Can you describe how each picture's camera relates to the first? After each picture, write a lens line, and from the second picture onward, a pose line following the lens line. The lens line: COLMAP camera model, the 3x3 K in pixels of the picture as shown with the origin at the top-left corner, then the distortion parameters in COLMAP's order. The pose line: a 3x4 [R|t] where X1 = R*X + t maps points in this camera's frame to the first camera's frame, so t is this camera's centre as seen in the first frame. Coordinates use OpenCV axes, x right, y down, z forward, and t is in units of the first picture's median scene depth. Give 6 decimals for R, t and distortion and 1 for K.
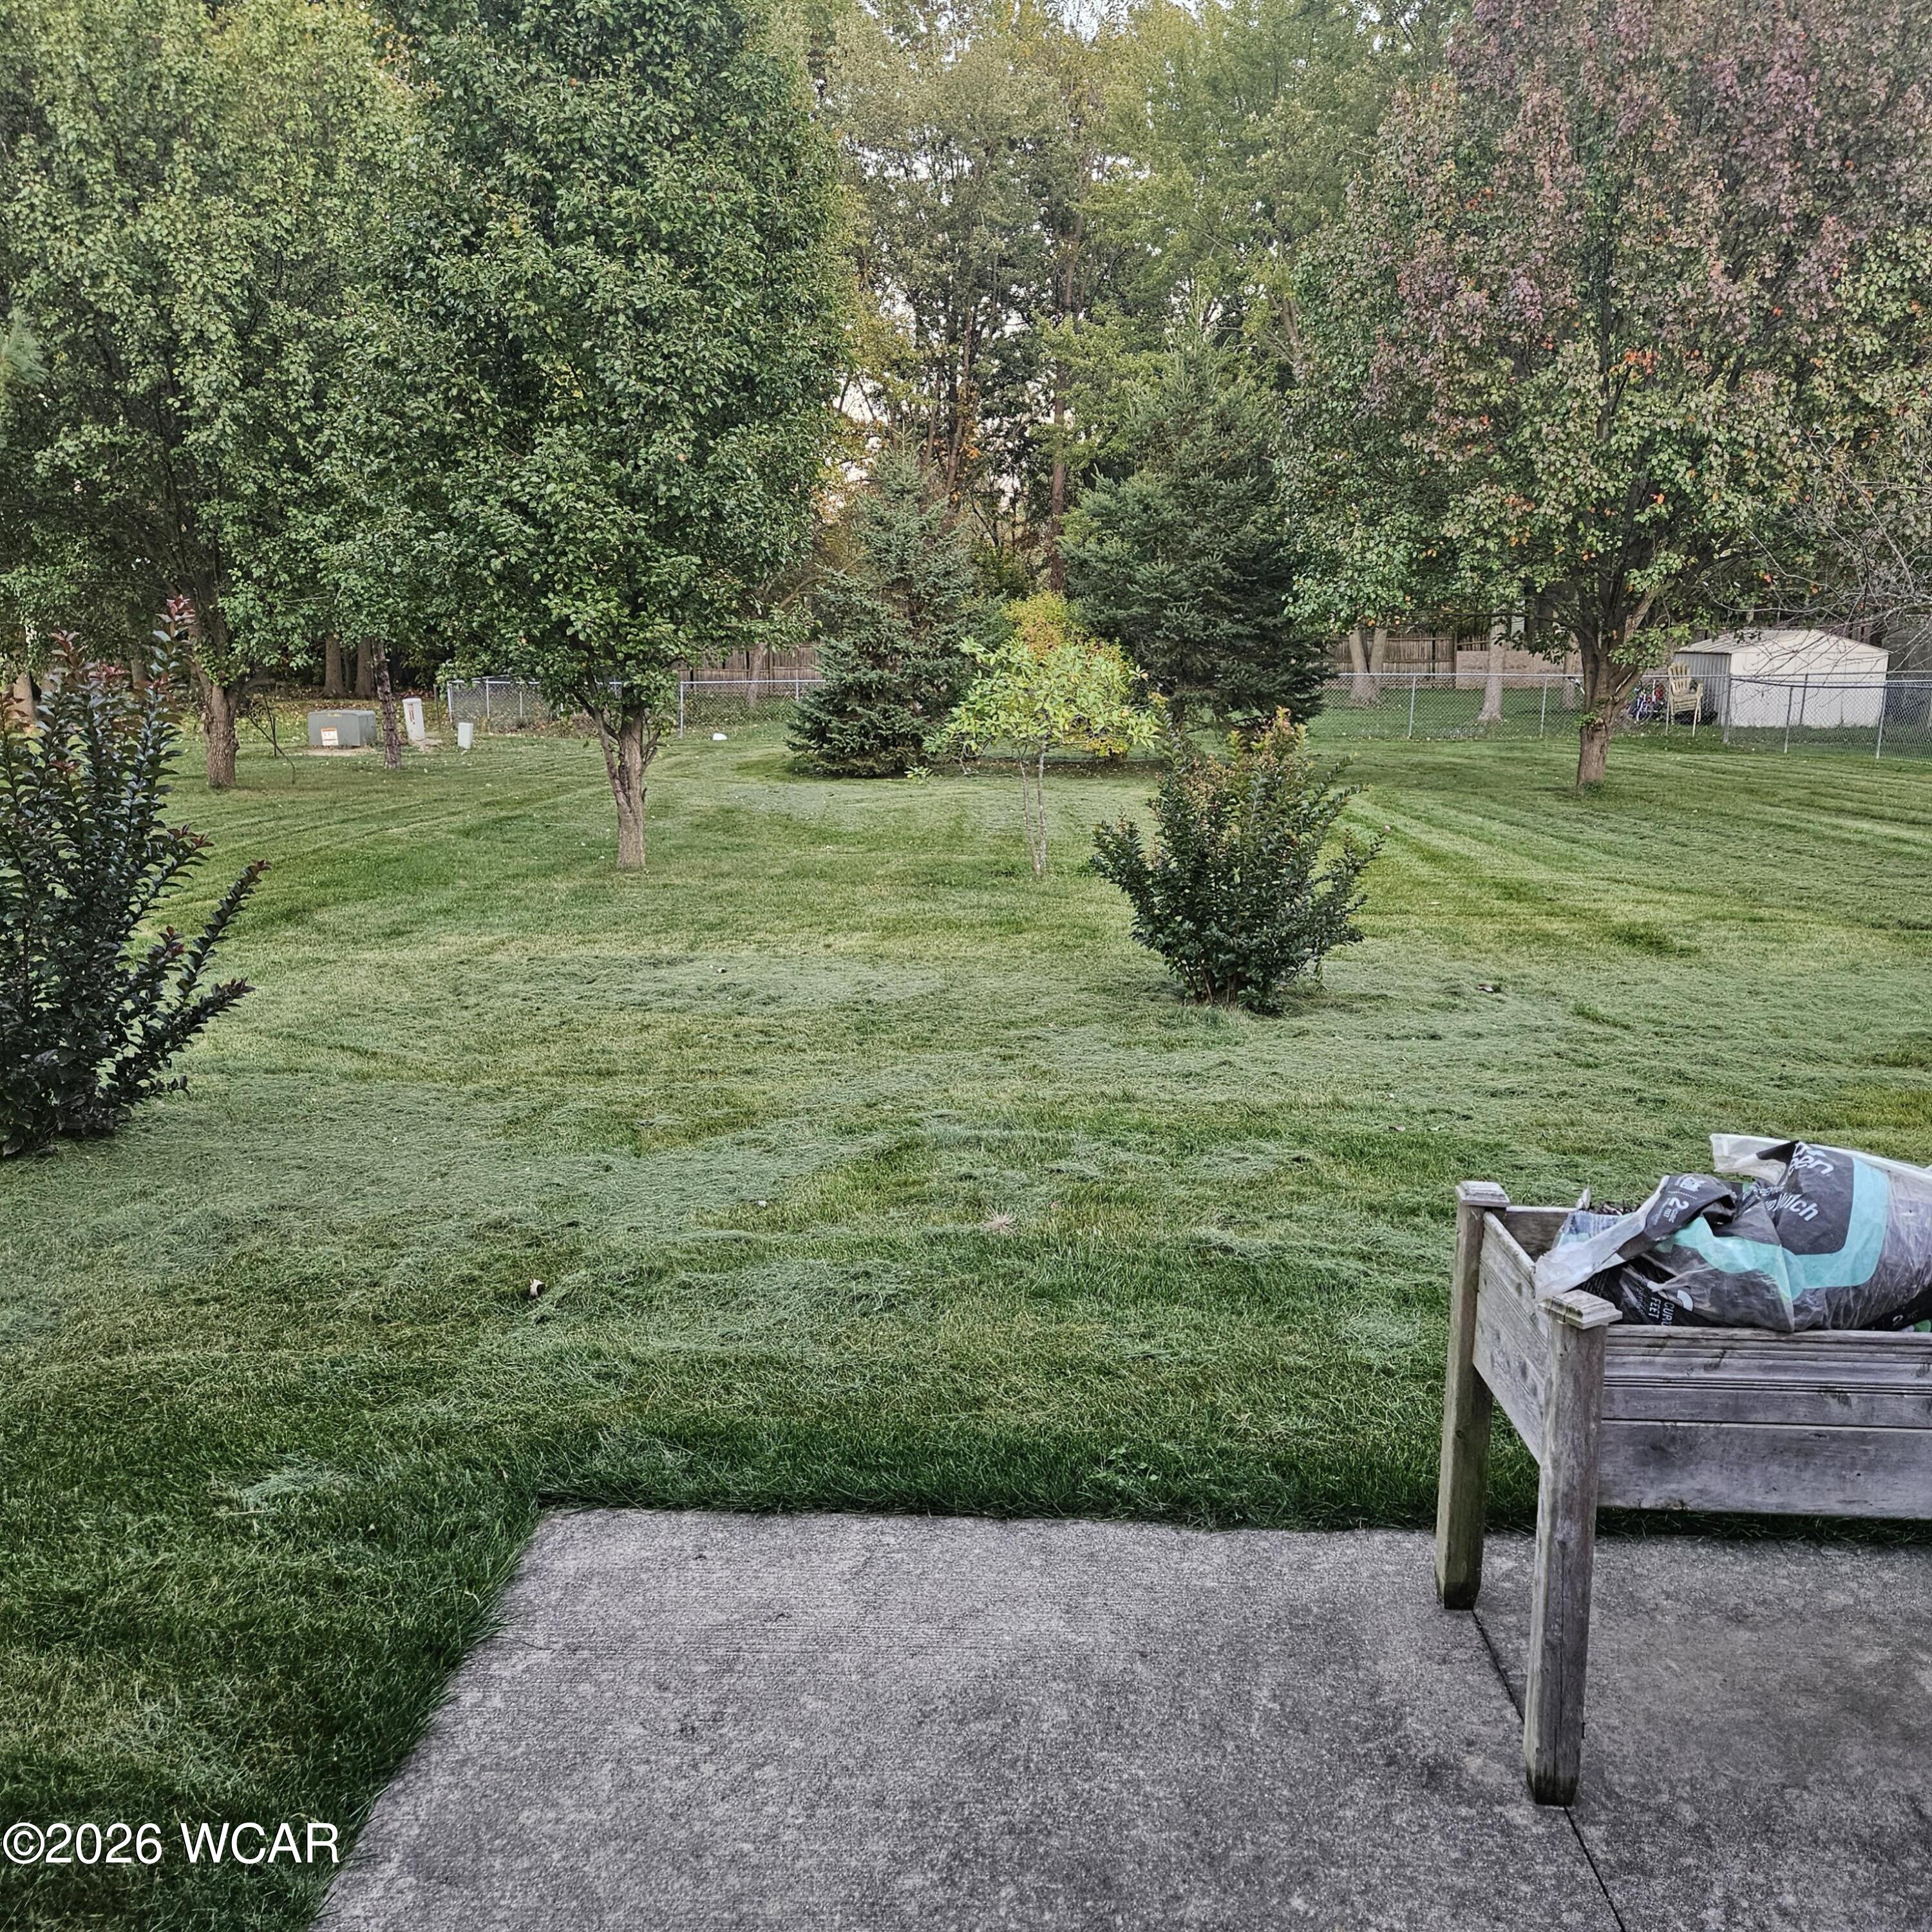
lens RADIAL K [[1712.0, 0, 966.0], [0, 1712.0, 966.0], [0, 0, 1]] dist [0.083799, -0.061900]
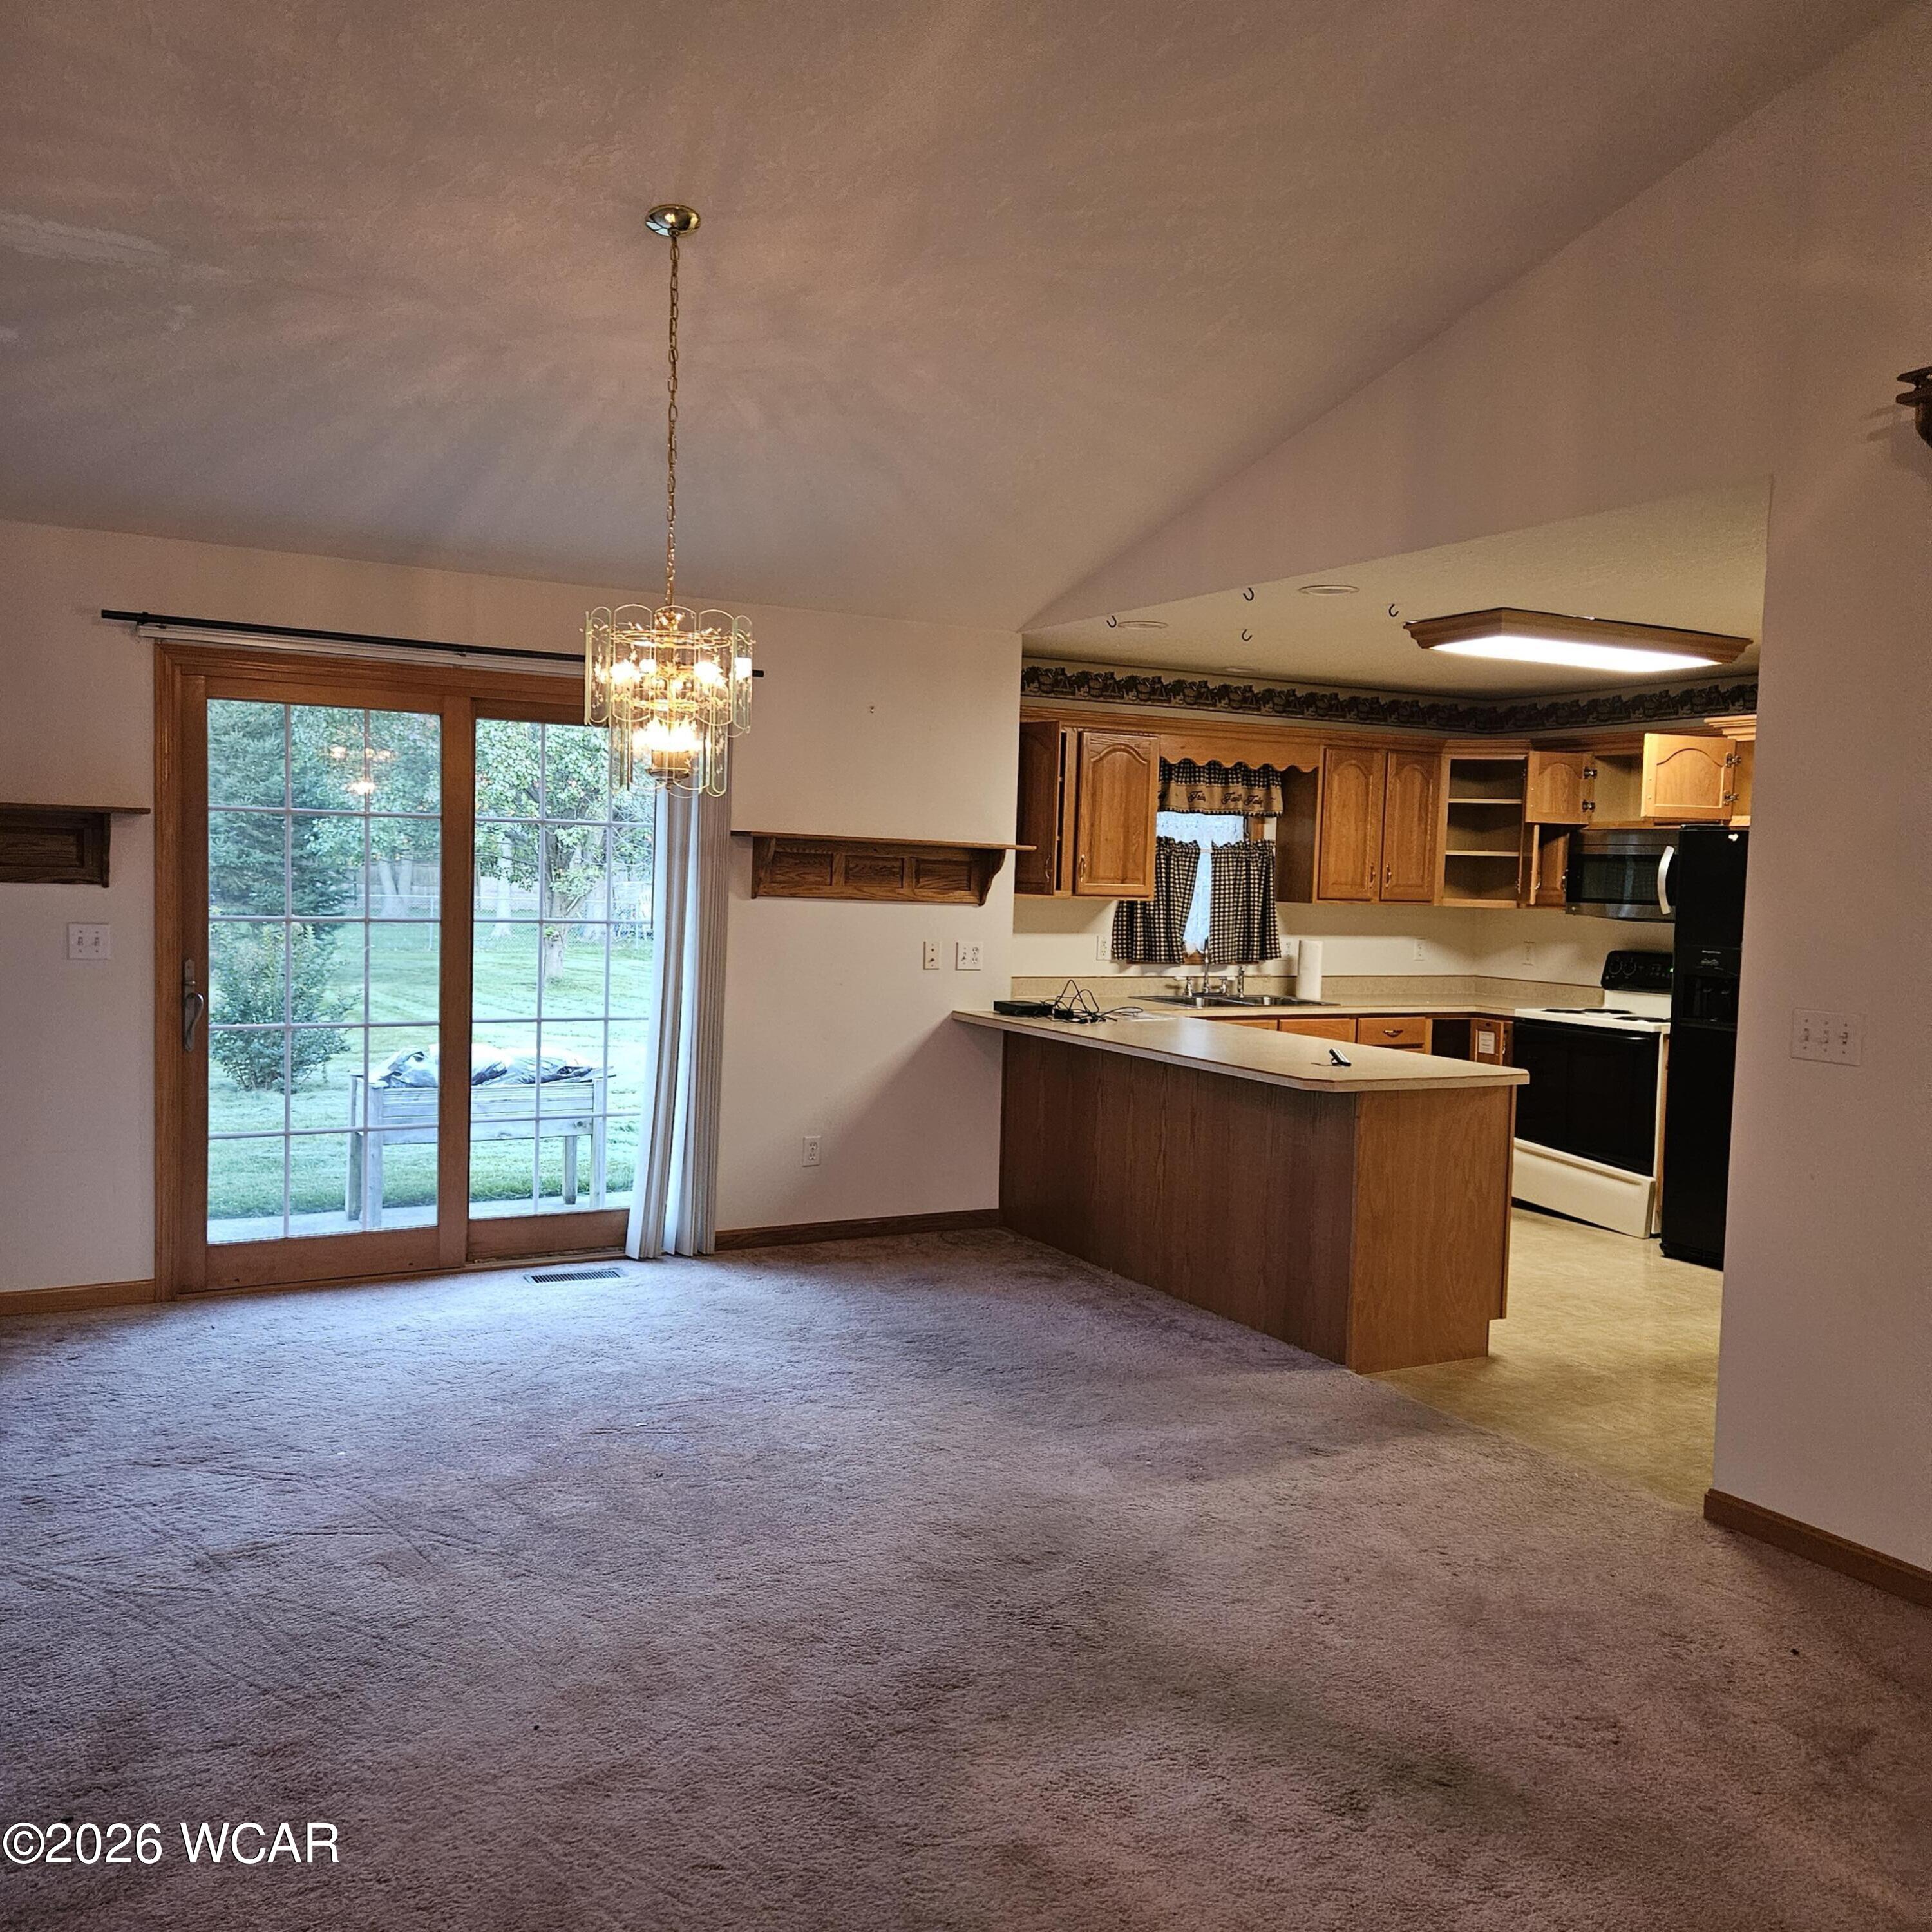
lens RADIAL K [[1712.0, 0, 966.0], [0, 1712.0, 966.0], [0, 0, 1]] dist [0.083799, -0.061900]
pose [[0.860482, -0.008558, 0.509409, -0.051406], [0.073024, 0.991607, -0.106692, 0.056352], [-0.504220, 0.129006, 0.853885, -0.343241]]
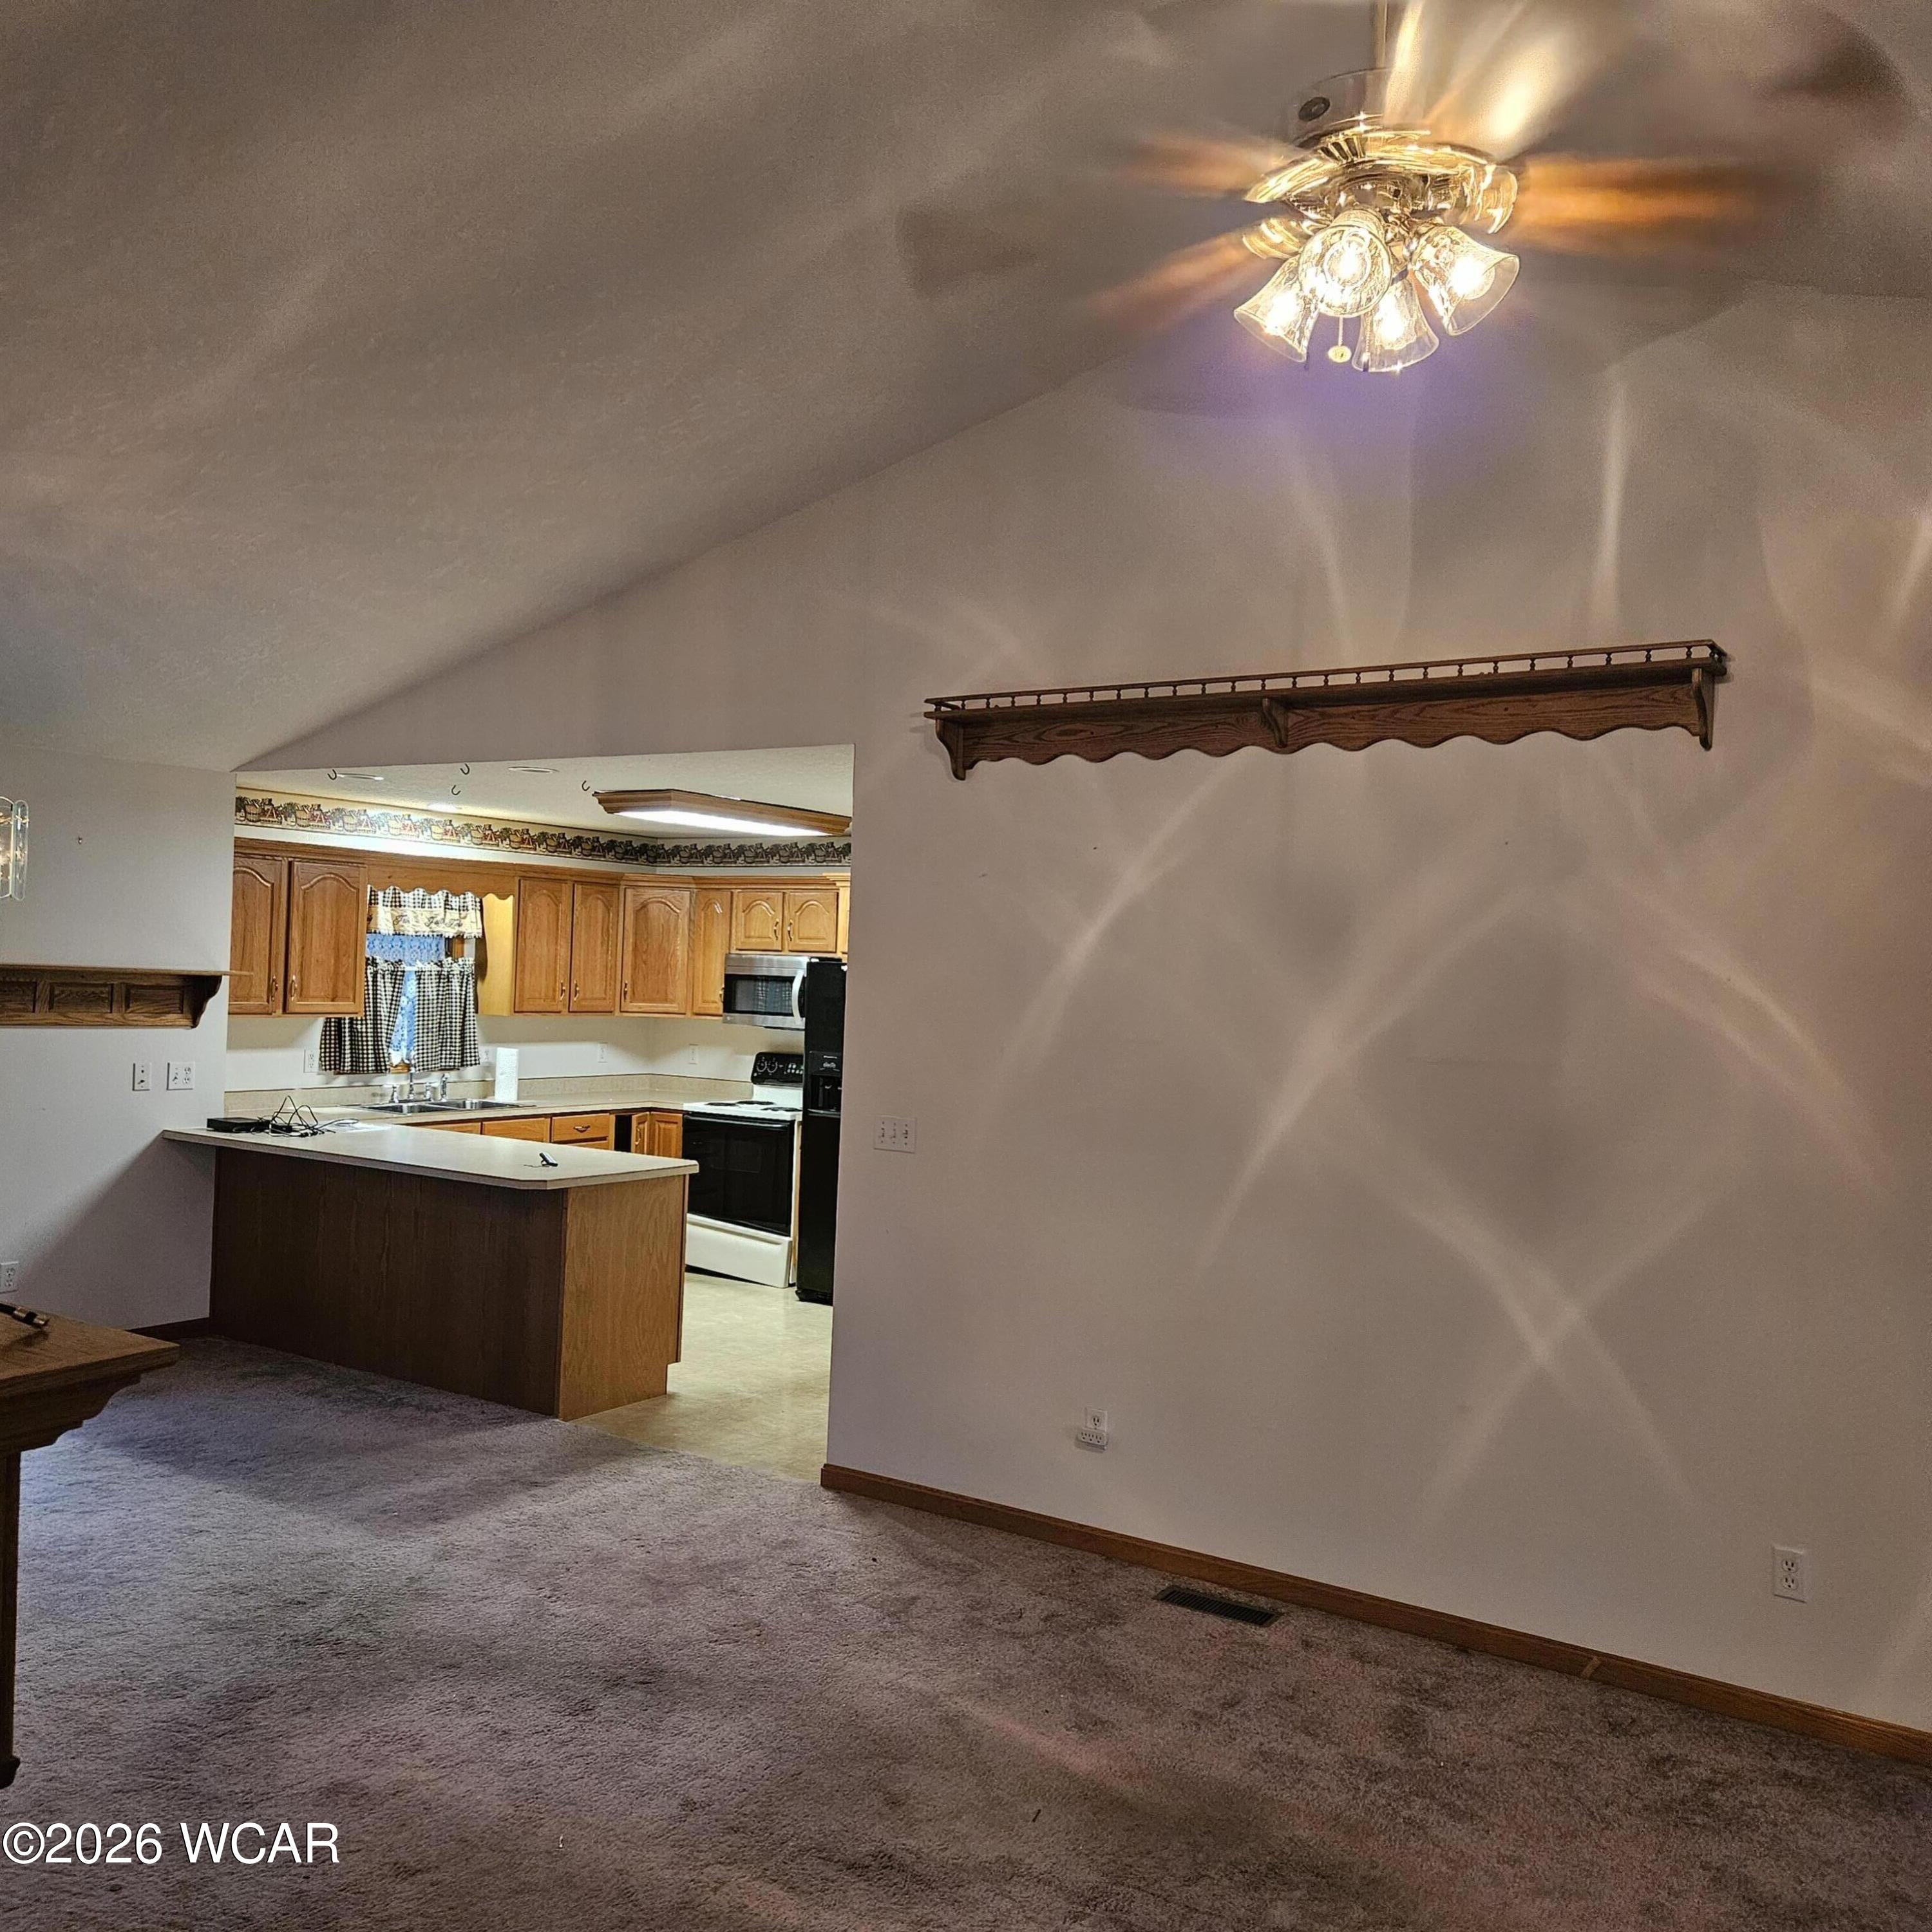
lens RADIAL K [[1712.0, 0, 966.0], [0, 1712.0, 966.0], [0, 0, 1]] dist [0.083799, -0.061900]
pose [[0.530793, 0.015840, 0.847353, -0.101957], [0.131567, 0.986164, -0.100850, 0.053087], [-0.837227, 0.165015, 0.521365, -0.385715]]
